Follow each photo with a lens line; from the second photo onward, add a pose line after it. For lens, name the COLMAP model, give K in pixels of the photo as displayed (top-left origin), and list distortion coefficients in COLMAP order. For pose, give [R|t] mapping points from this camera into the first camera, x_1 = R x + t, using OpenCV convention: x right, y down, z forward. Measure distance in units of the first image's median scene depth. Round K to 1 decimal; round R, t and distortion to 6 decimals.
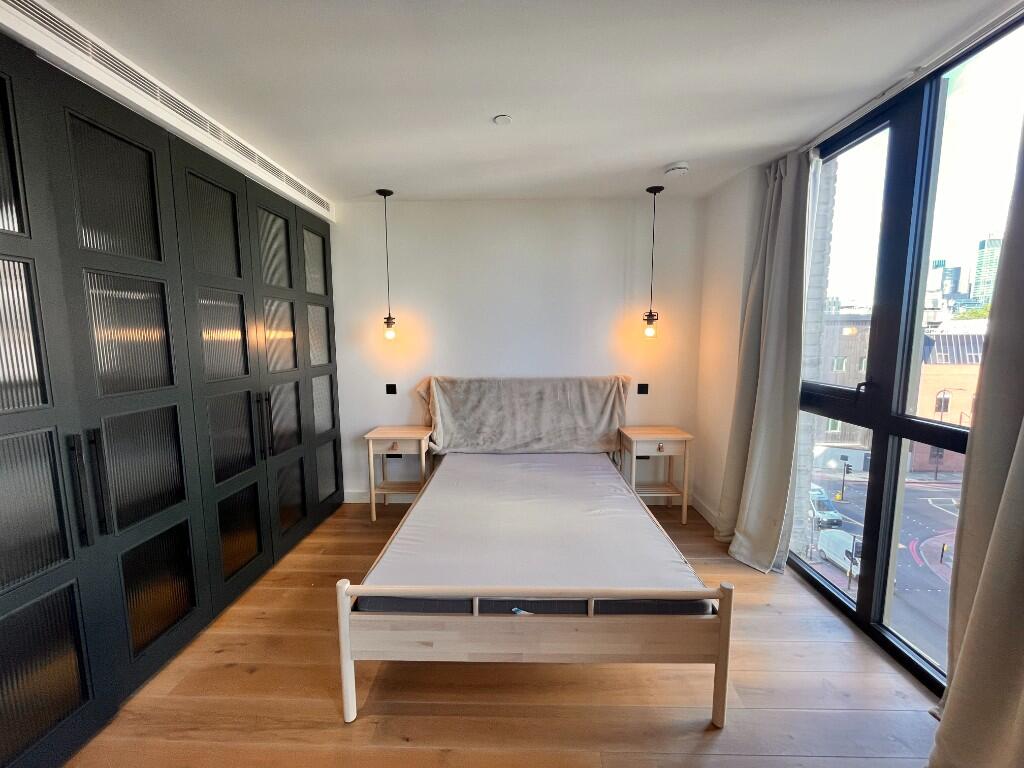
lens RADIAL K [[415.0, 0, 512.0], [0, 415.0, 384.0], [0, 0, 1]] dist [0.001140, 0.000221]
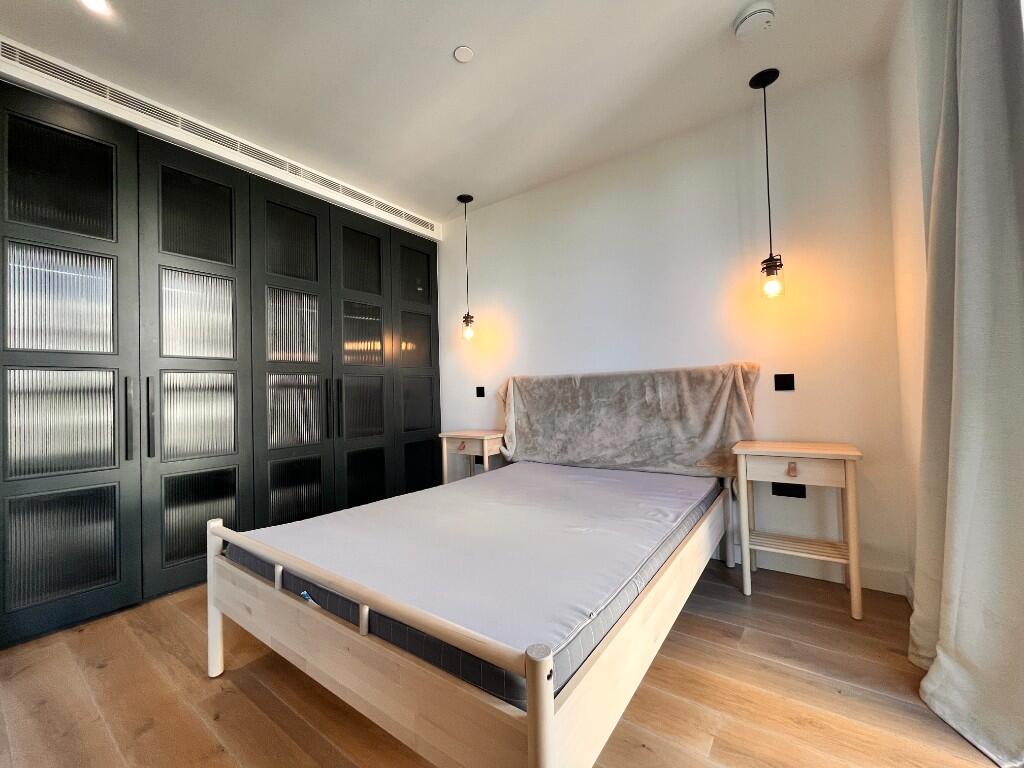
lens RADIAL K [[415.0, 0, 512.0], [0, 415.0, 384.0], [0, 0, 1]] dist [0.001140, 0.000221]
pose [[0.821727, -0.031304, -0.569020, 0.351907], [-0.041241, 0.992606, -0.114163, 0.109868], [0.568387, 0.117278, 0.814360, 0.258212]]
